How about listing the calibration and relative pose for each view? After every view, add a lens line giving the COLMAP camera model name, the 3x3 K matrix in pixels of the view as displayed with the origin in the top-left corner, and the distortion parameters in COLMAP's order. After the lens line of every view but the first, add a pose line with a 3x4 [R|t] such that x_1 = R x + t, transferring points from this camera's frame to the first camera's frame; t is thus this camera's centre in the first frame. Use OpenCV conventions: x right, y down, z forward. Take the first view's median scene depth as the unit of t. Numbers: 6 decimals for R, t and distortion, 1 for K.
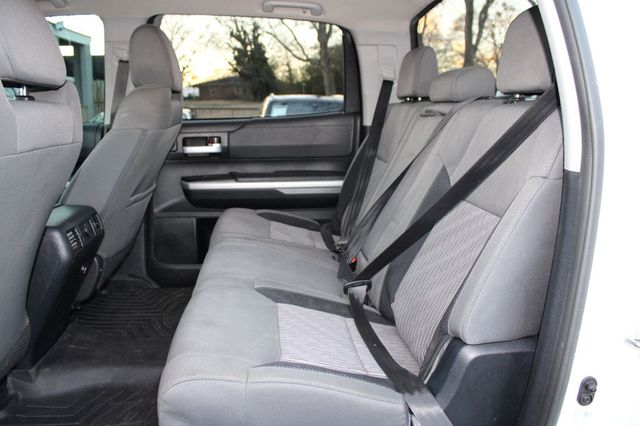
lens RADIAL K [[545.0, 0, 320.0], [0, 545.0, 213.0], [0, 0, 1]] dist [-0.150492, 0.126679]
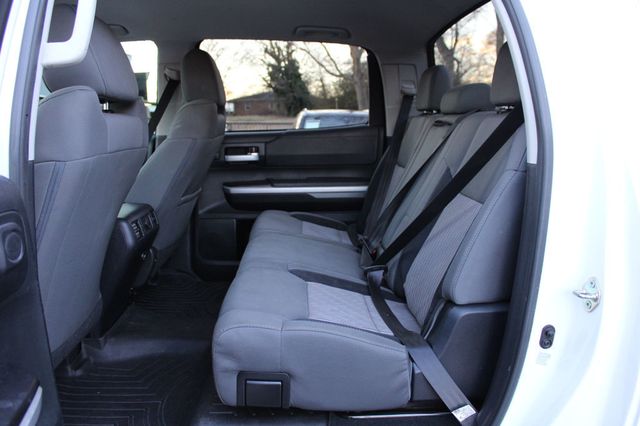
lens RADIAL K [[545.0, 0, 320.0], [0, 545.0, 213.0], [0, 0, 1]] dist [-0.150492, 0.126679]
pose [[0.998138, 0.003043, -0.060919, 0.013946], [-0.004681, 0.999631, -0.026772, 0.029722], [0.060815, 0.027007, 0.997784, -0.125206]]
